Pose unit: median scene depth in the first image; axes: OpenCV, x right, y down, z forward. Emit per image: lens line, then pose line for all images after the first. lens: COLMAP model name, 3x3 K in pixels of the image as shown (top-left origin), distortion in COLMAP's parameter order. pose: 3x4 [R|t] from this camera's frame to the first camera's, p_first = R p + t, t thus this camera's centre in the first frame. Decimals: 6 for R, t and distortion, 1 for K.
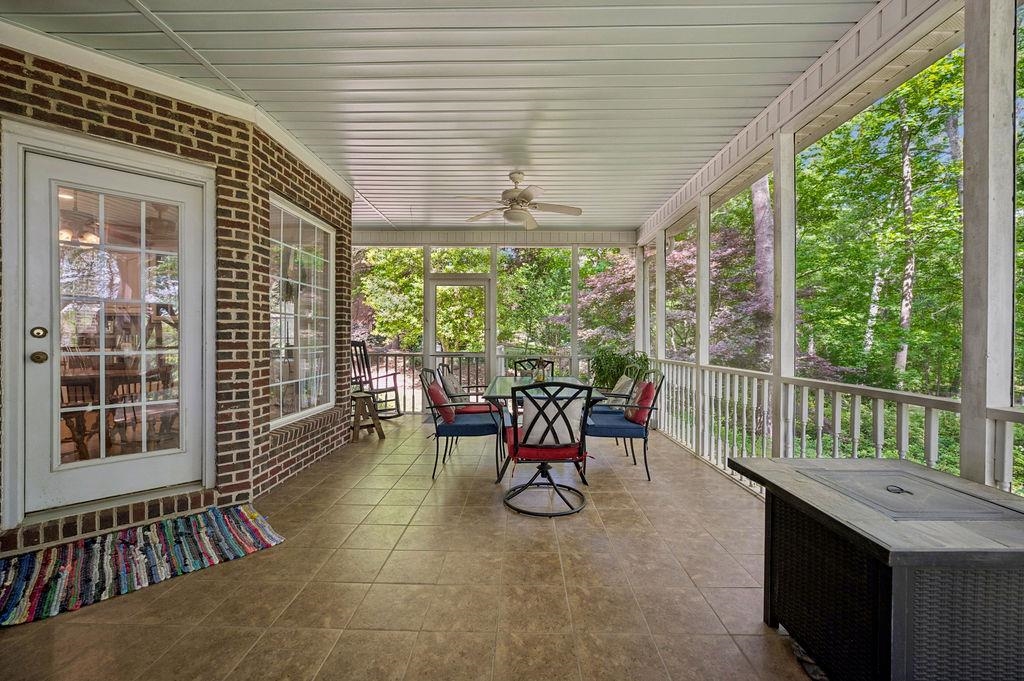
lens RADIAL K [[402.6, 0, 512.0], [0, 402.6, 340.5], [0, 0, 1]] dist [0.000605, 0.000076]
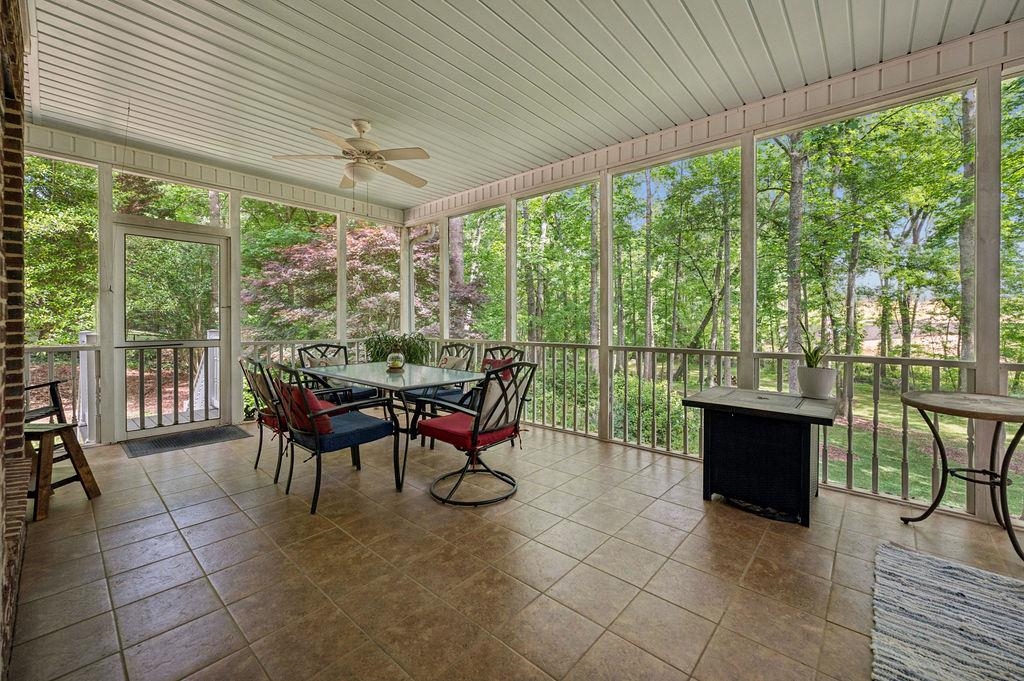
lens RADIAL K [[409.7, 0, 511.1], [0, 409.7, 327.3], [0, 0, 1]] dist [-0.001329, -0.000061]
pose [[0.646874, -0.014299, 0.762462, -0.599261], [0.005947, 0.999888, 0.013706, 0.002819], [-0.762573, -0.004332, 0.646887, 0.305524]]
